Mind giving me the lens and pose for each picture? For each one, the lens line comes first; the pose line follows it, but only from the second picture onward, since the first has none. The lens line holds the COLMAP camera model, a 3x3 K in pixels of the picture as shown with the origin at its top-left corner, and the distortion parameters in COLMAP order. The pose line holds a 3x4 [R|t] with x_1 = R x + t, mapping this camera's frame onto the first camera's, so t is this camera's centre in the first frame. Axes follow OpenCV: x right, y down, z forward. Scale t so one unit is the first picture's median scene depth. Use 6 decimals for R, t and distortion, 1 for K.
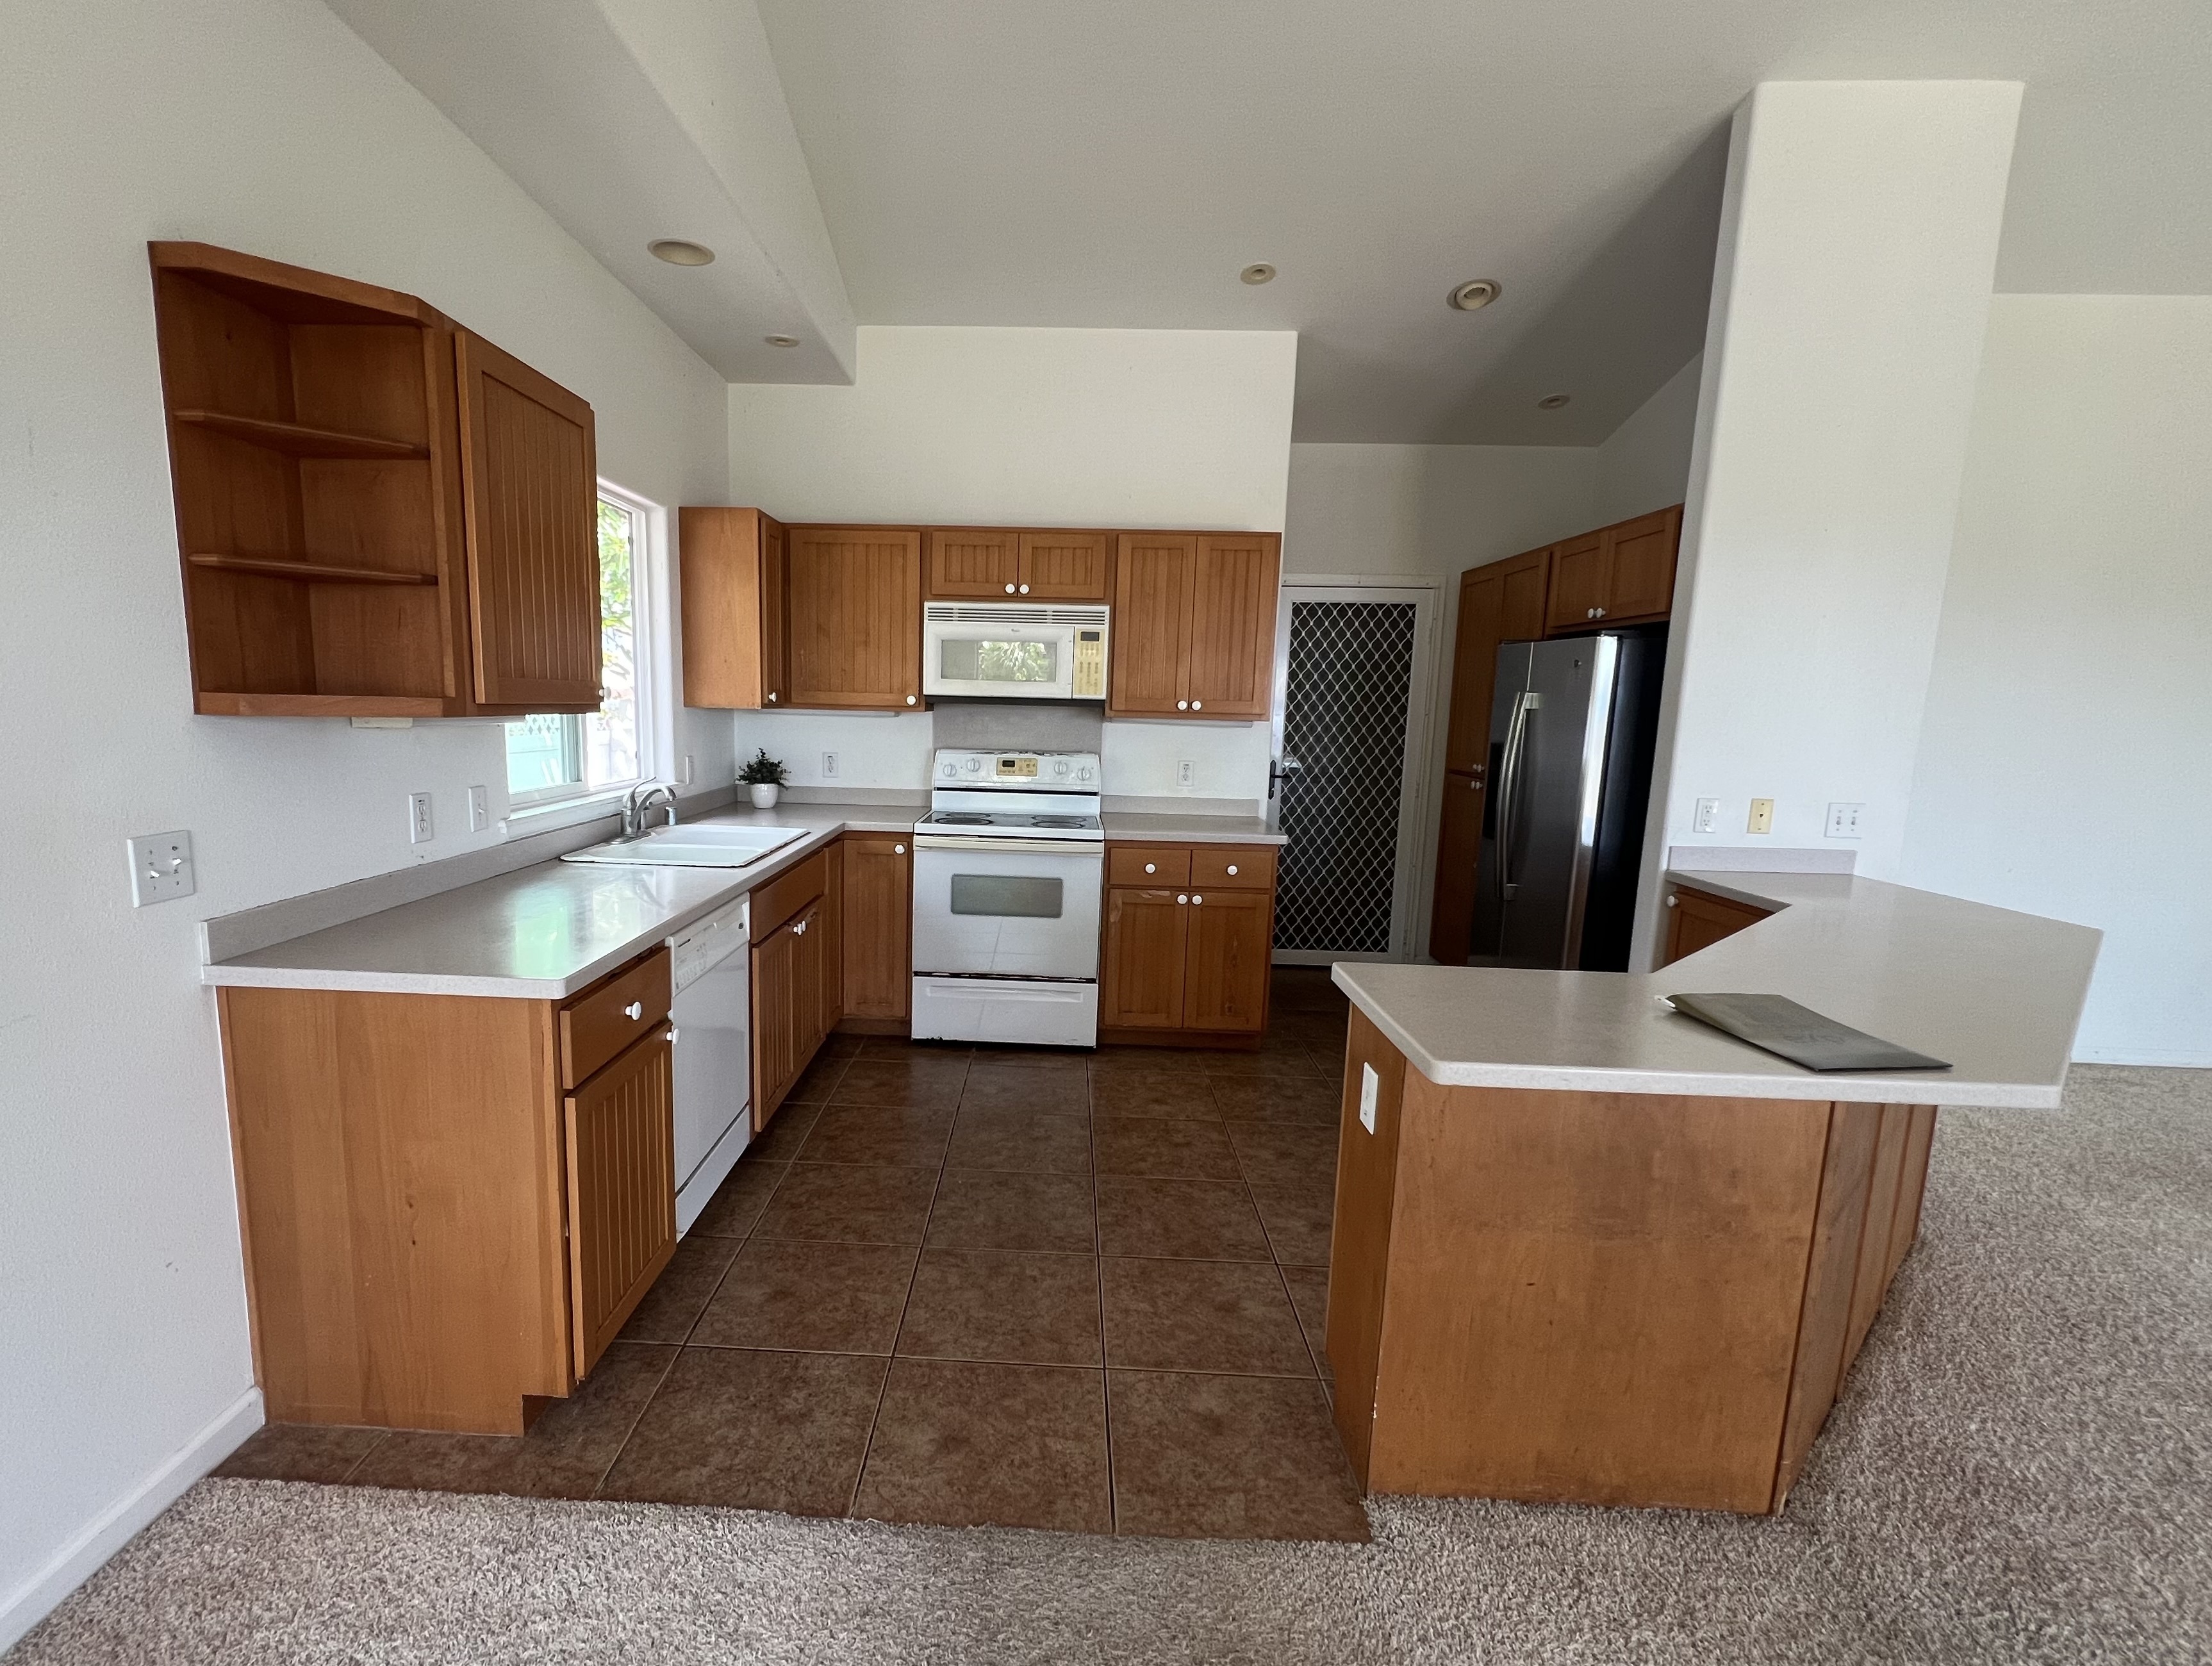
lens RADIAL K [[1041.4, 0, 1014.2], [0, 1041.4, 859.4], [0, 0, 1]] dist [0.000824, -0.000630]
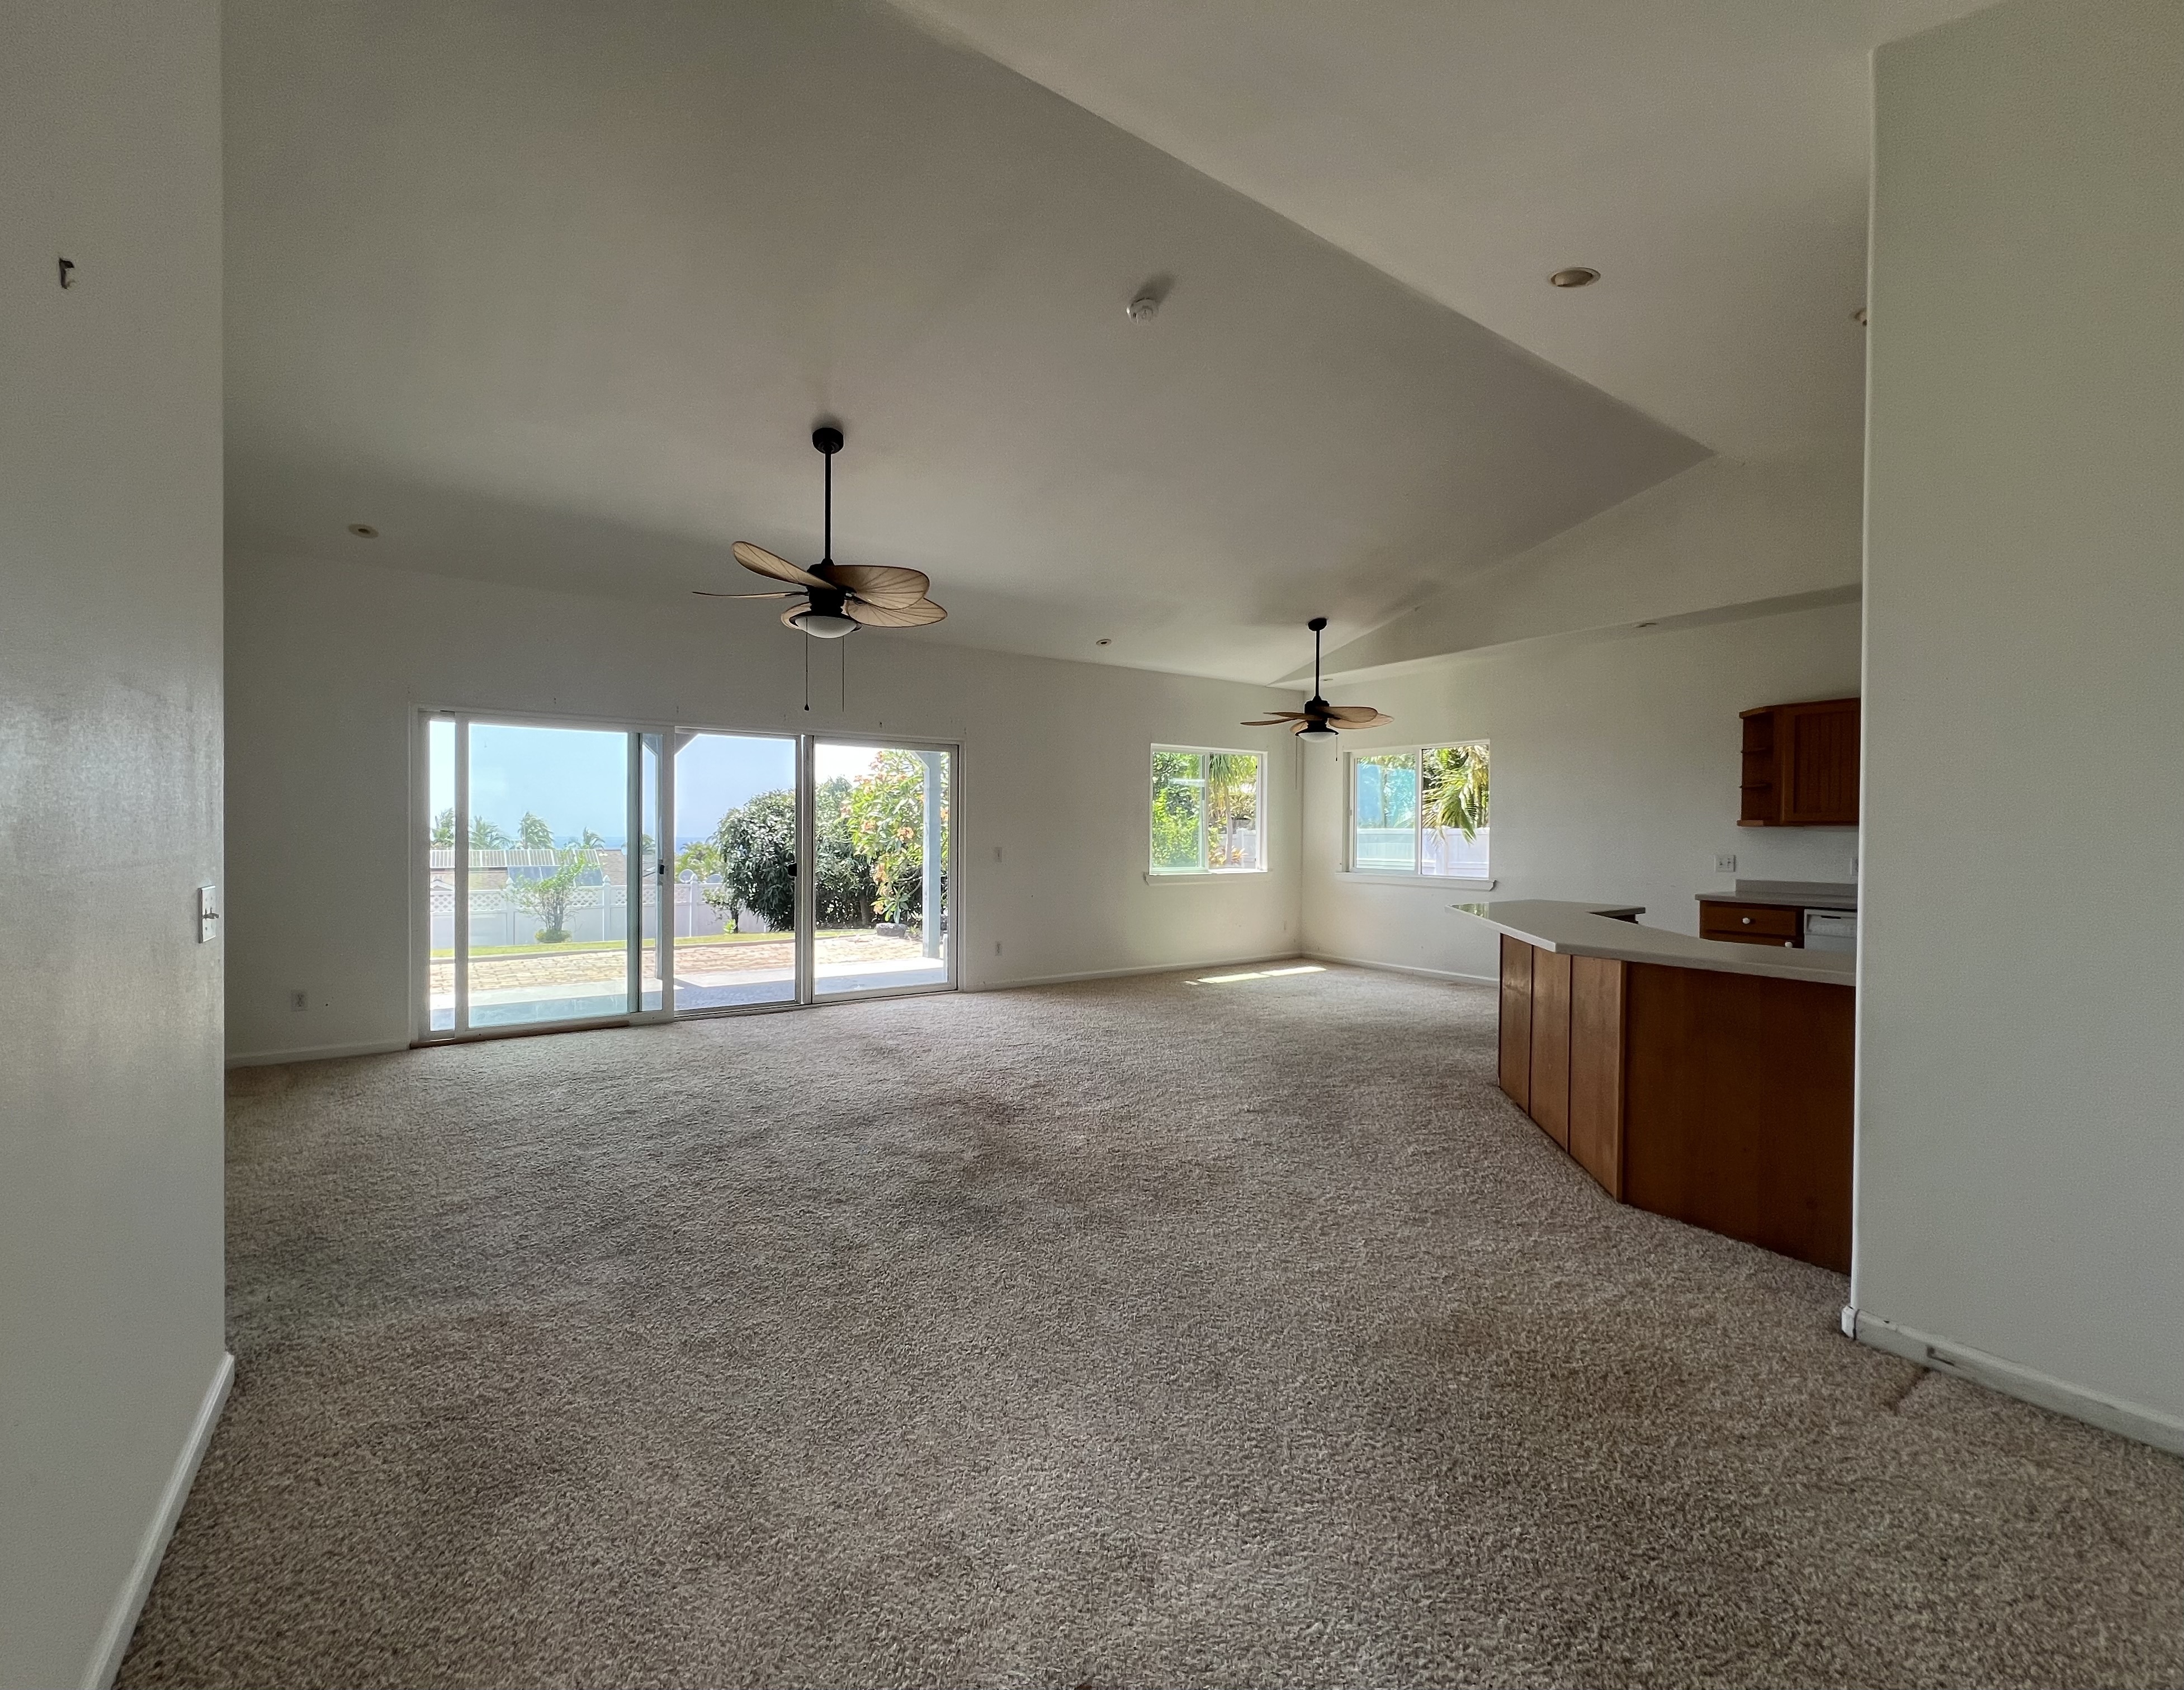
lens RADIAL K [[931.4, 0, 1086.0], [0, 931.4, 841.5], [0, 0, 1]] dist [0.000374, 0.000024]
pose [[-0.793356, -0.021312, -0.608385, 1.425276], [-0.117776, 0.985878, 0.119049, -0.090611], [0.597256, 0.166101, -0.784663, 0.997339]]
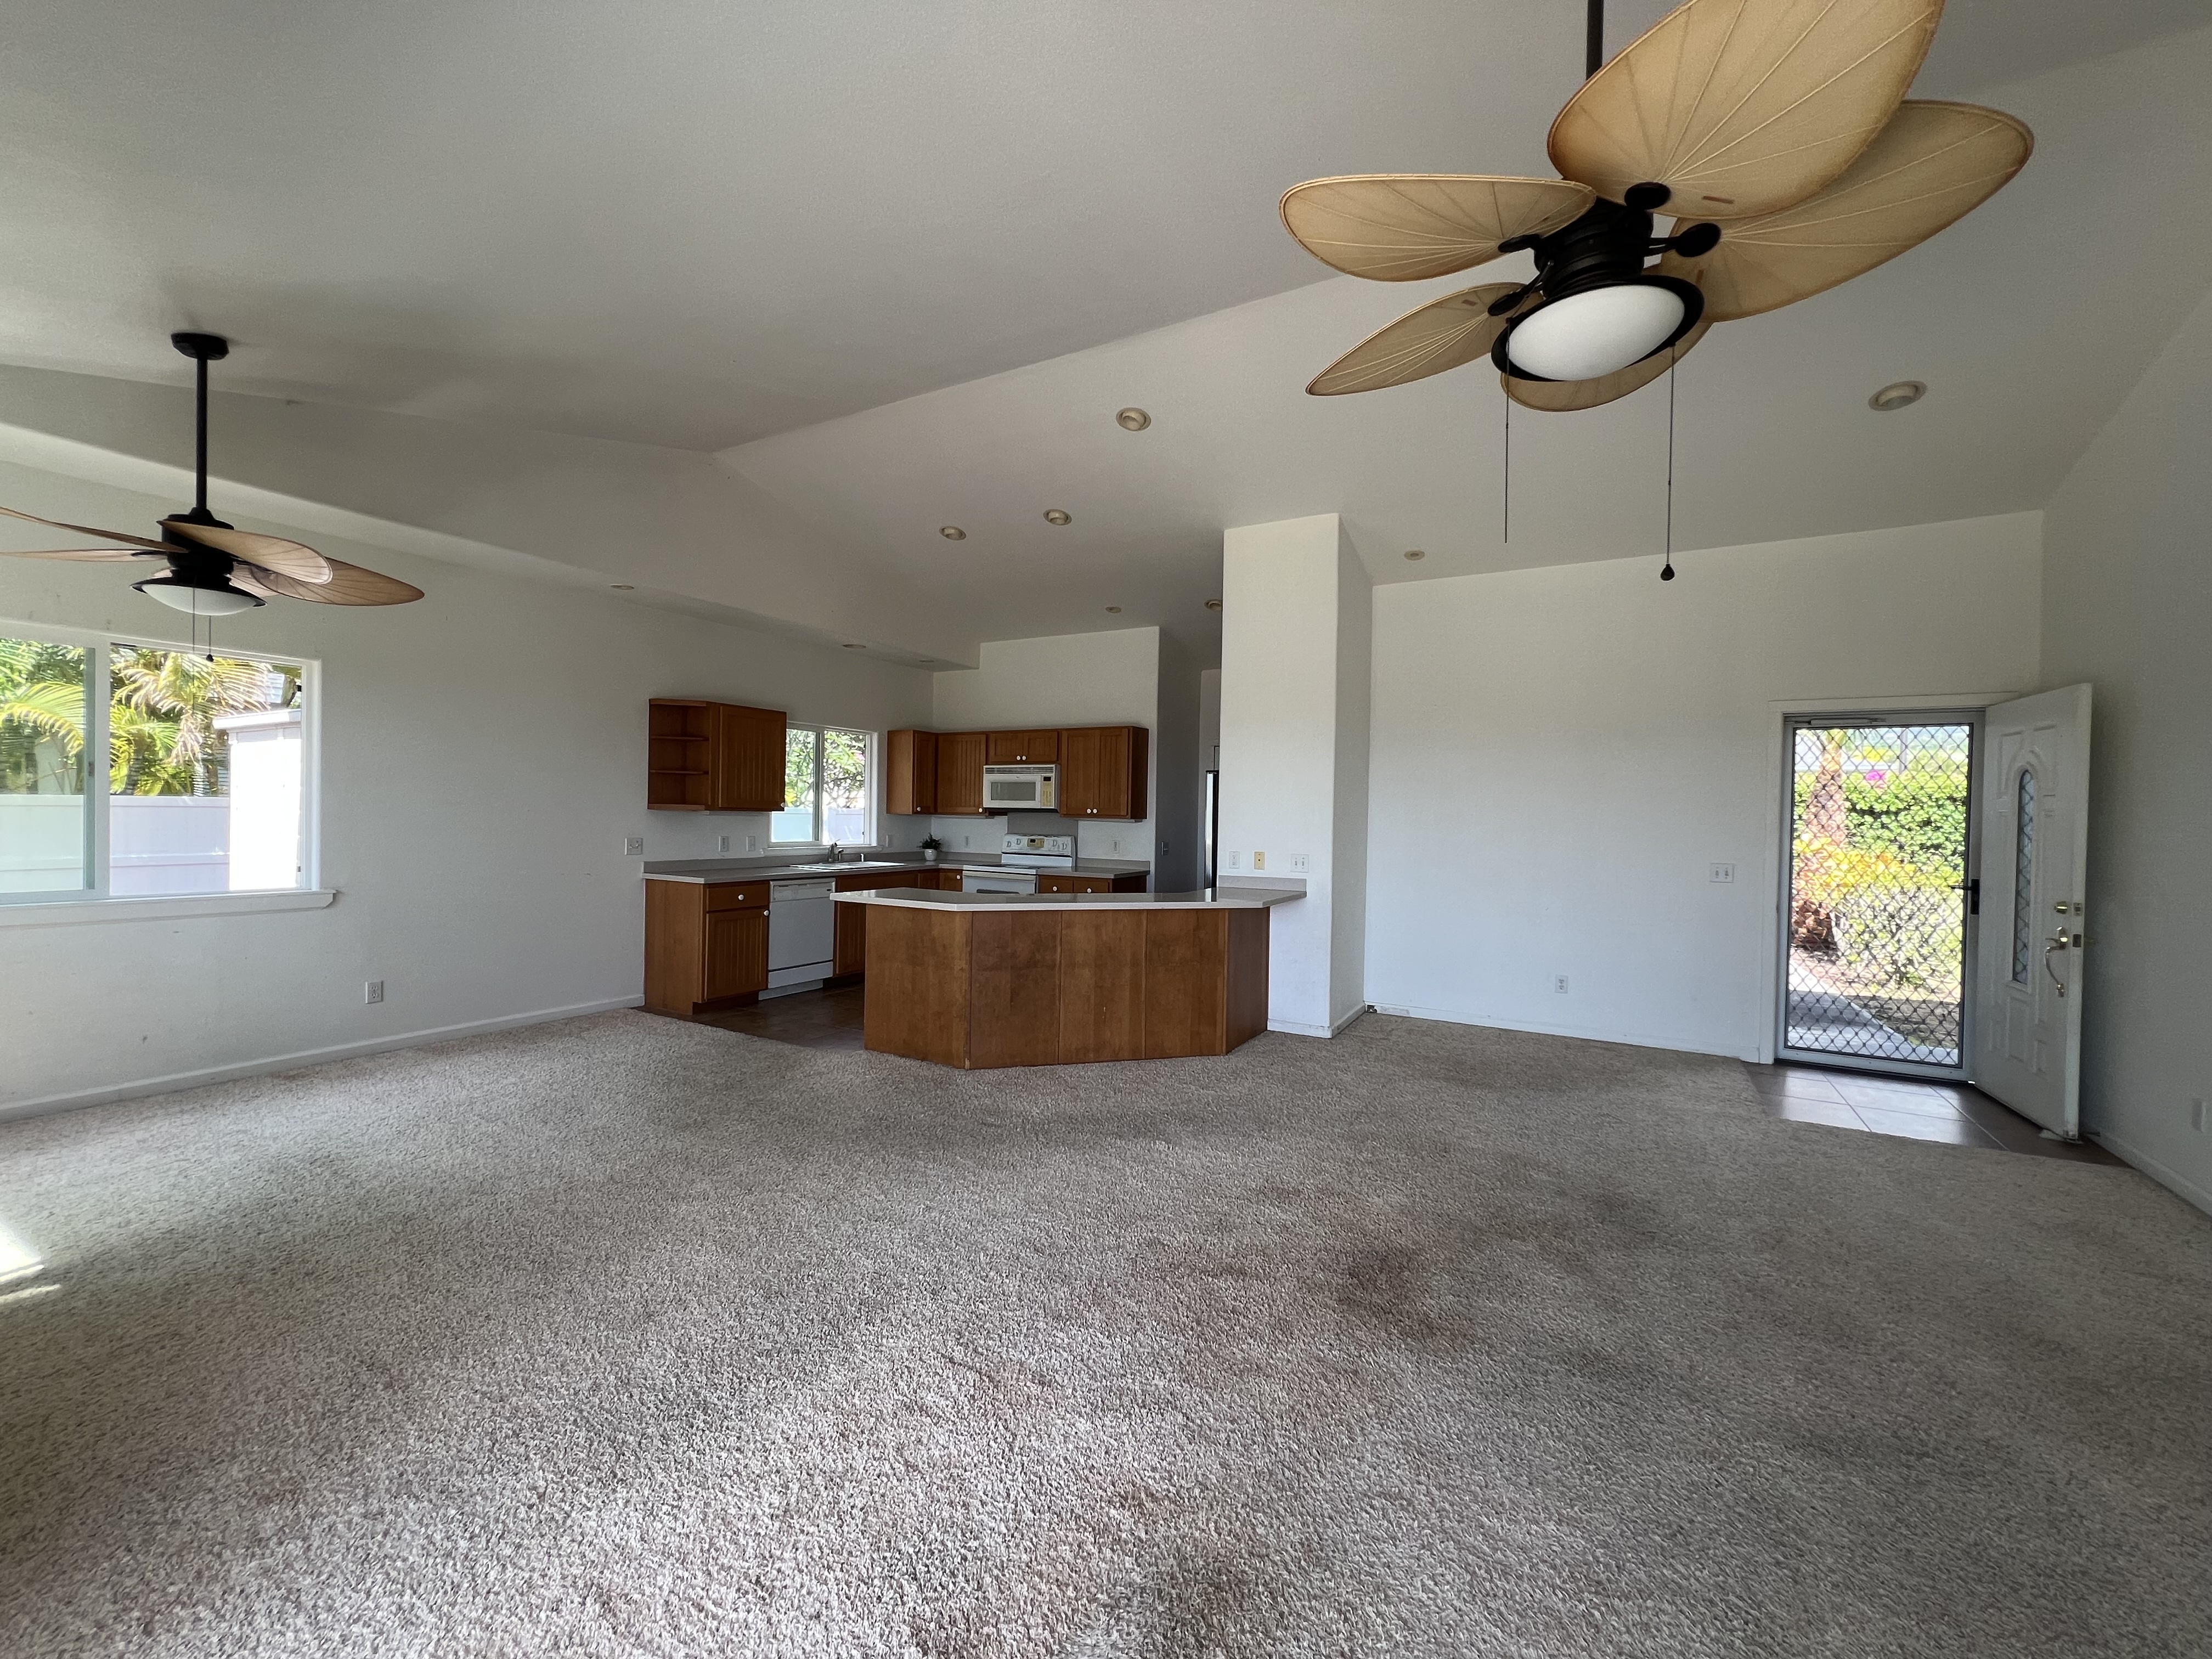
lens RADIAL K [[892.5, 0, 1101.2], [0, 892.5, 824.6], [0, 0, 1]] dist [0.001821, 0.000488]
pose [[0.888957, -0.004460, -0.457968, 0.994105], [-0.066659, 0.988045, -0.139013, 0.119076], [0.453113, 0.154104, 0.878032, -0.515062]]
